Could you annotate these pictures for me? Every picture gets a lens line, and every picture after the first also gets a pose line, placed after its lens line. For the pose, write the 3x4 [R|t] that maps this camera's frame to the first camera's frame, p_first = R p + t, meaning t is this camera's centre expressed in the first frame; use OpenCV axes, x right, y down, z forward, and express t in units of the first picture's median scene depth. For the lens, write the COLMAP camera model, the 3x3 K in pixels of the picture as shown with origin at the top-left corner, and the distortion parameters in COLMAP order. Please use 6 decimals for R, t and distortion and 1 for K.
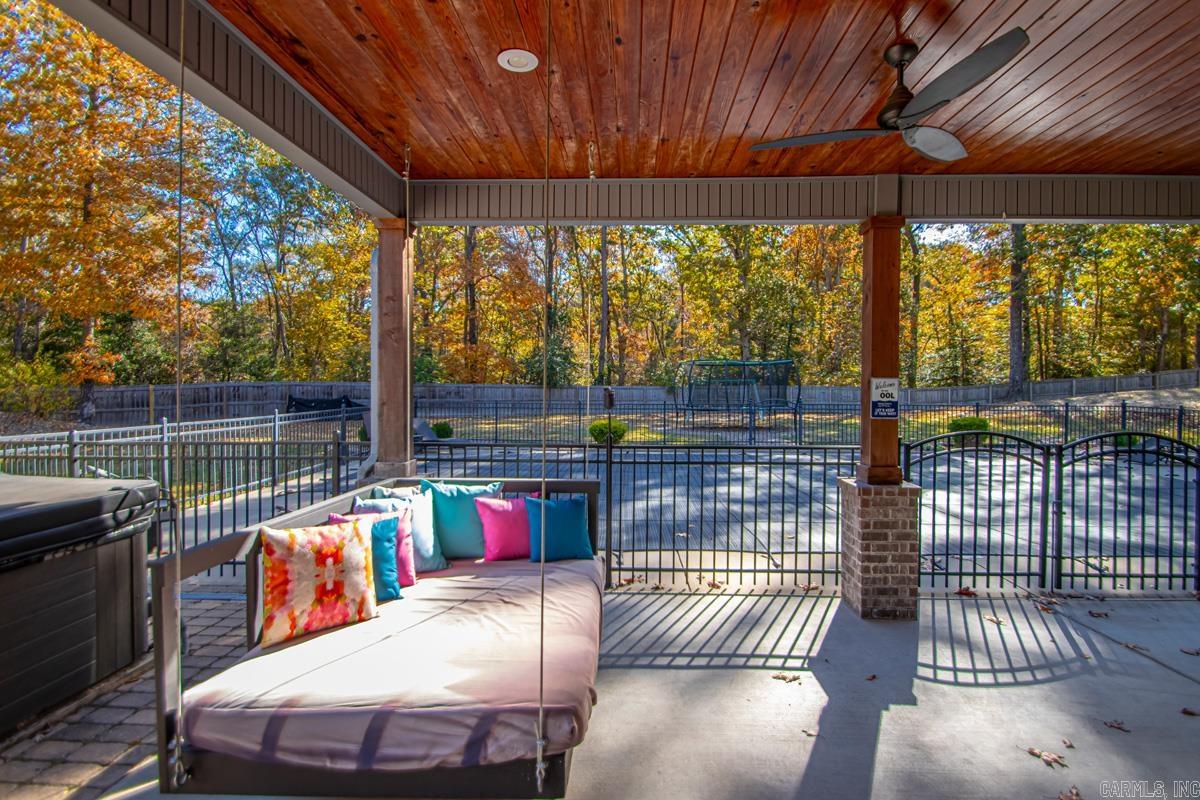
lens RADIAL K [[567.0, 0, 553.5], [0, 567.0, 403.5], [0, 0, 1]] dist [0.027377, -0.016768]
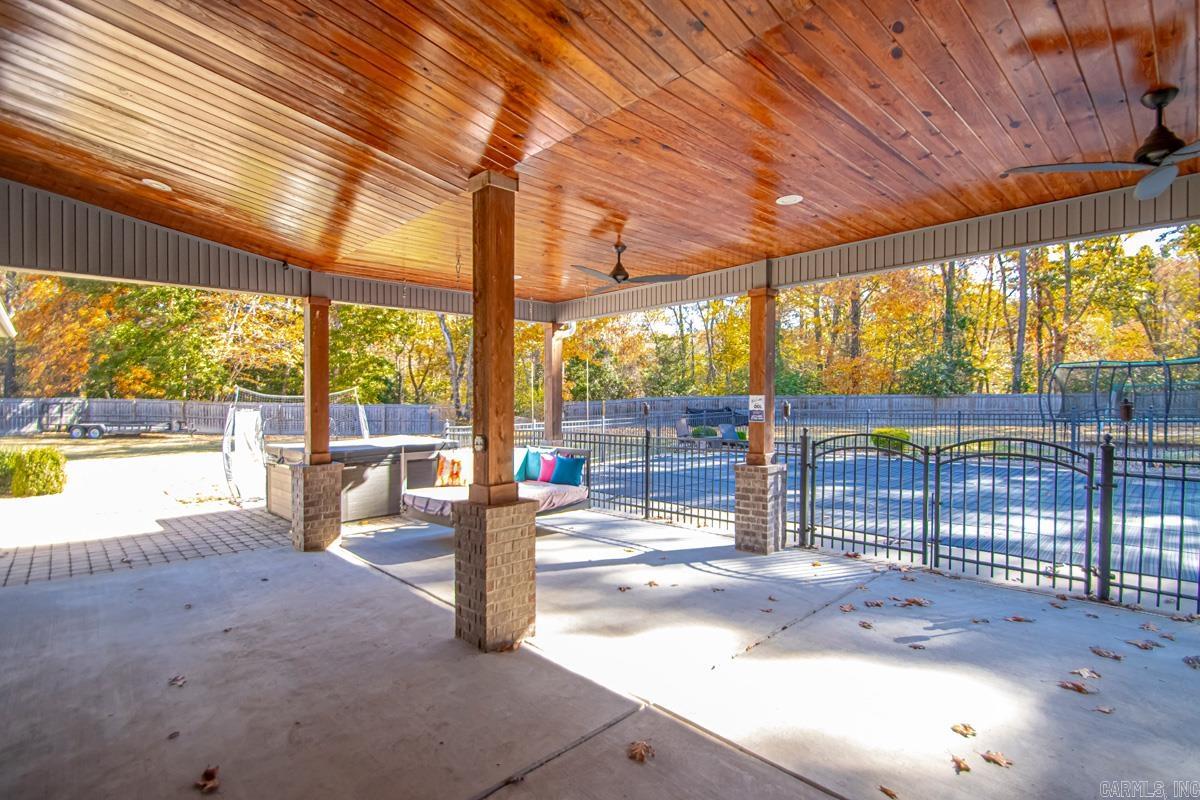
lens RADIAL K [[567.0, 0, 604.9], [0, 567.0, 407.8], [0, 0, 1]] dist [0.027377, -0.016768]
pose [[0.728504, -0.005067, -0.685023, 1.481041], [-0.002074, 0.999952, -0.009603, 0.005253], [0.685039, 0.008417, 0.728458, -0.423915]]
